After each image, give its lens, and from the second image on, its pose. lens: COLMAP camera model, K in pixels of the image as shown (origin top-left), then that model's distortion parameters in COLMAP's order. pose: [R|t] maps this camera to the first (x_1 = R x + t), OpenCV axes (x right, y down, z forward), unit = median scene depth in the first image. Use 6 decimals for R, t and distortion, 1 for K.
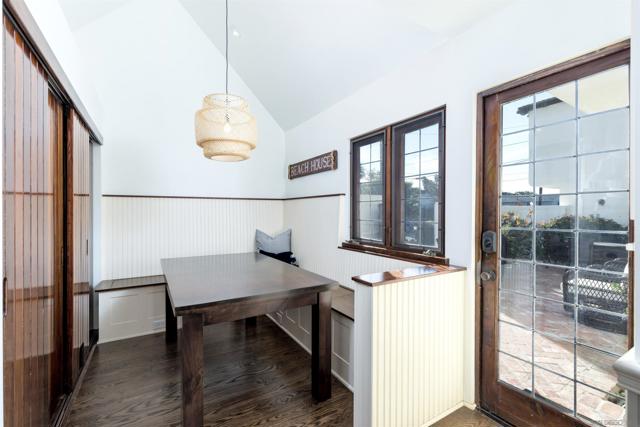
lens RADIAL K [[285.9, 0, 325.3], [0, 285.9, 210.9], [0, 0, 1]] dist [-0.009961, -0.000064]
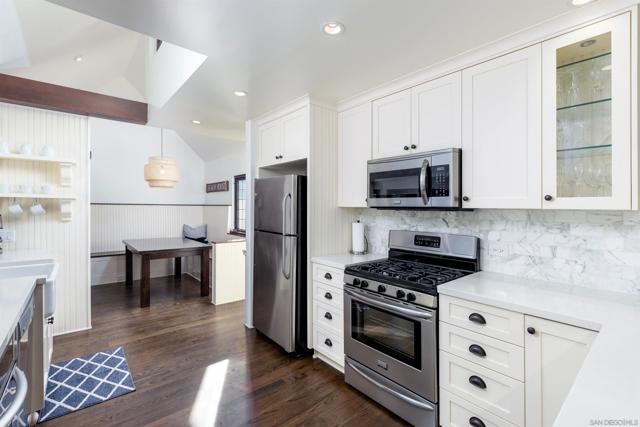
lens RADIAL K [[285.9, 0, 325.3], [0, 285.9, 210.9], [0, 0, 1]] dist [-0.009961, -0.000064]
pose [[0.988660, 0.013172, 0.149592, 0.381093], [-0.015703, 0.999753, 0.015750, -0.058533], [-0.149347, -0.017920, 0.988622, -0.887719]]
